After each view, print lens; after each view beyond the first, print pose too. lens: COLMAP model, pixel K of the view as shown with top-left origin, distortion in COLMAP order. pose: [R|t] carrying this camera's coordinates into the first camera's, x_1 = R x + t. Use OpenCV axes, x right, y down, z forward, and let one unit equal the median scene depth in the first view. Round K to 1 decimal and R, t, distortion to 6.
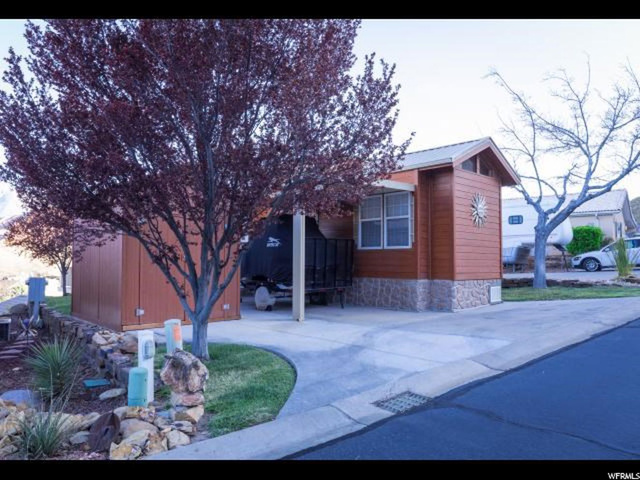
lens RADIAL K [[481.1, 0, 320.0], [0, 481.1, 240.0], [0, 0, 1]] dist [-0.004950, 0.000597]
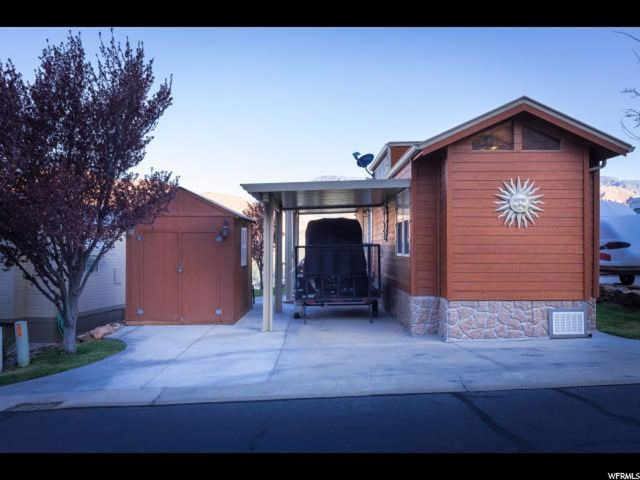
lens RADIAL K [[542.5, 0, 321.1], [0, 542.5, 238.5], [0, 0, 1]] dist [0.006546, -0.000813]
pose [[0.709510, -0.015348, -0.704528, 0.718384], [0.039227, 0.999073, 0.017741, -0.035993], [0.703603, -0.040224, 0.709454, 0.241580]]
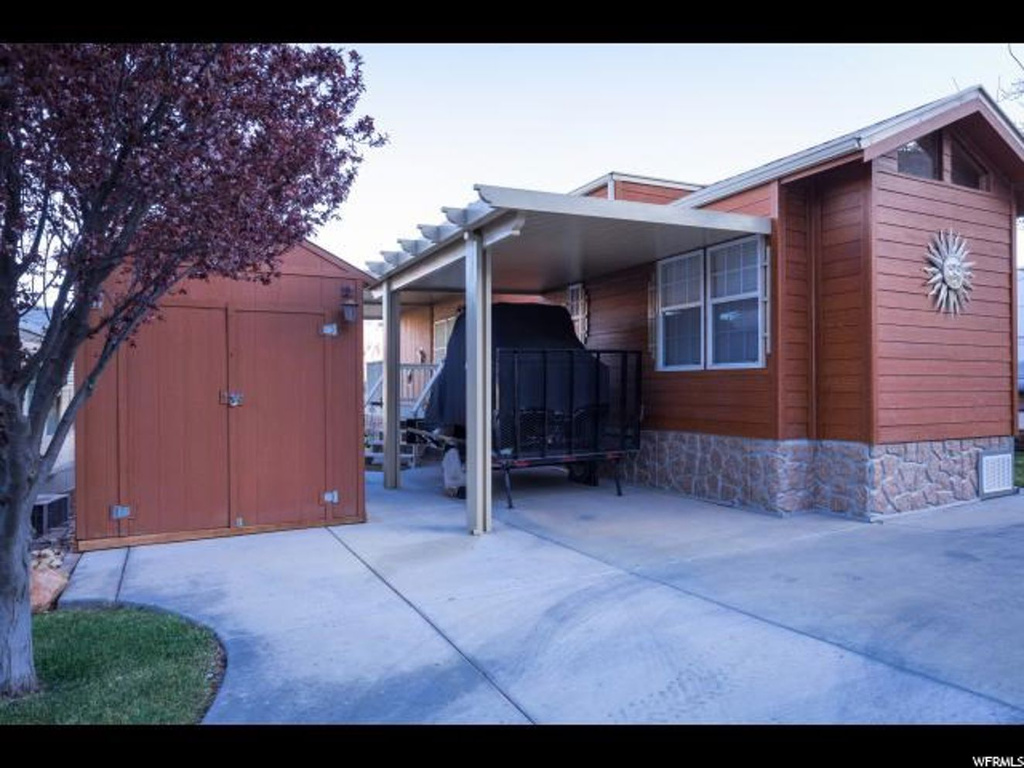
lens RADIAL K [[677.8, 0, 512.0], [0, 677.8, 384.0], [0, 0, 1]] dist [0.000871, -0.001473]
pose [[0.954843, -0.010133, -0.296939, 0.151751], [0.022873, 0.998959, 0.039460, 0.002614], [0.296231, -0.044470, 0.954081, 0.346645]]
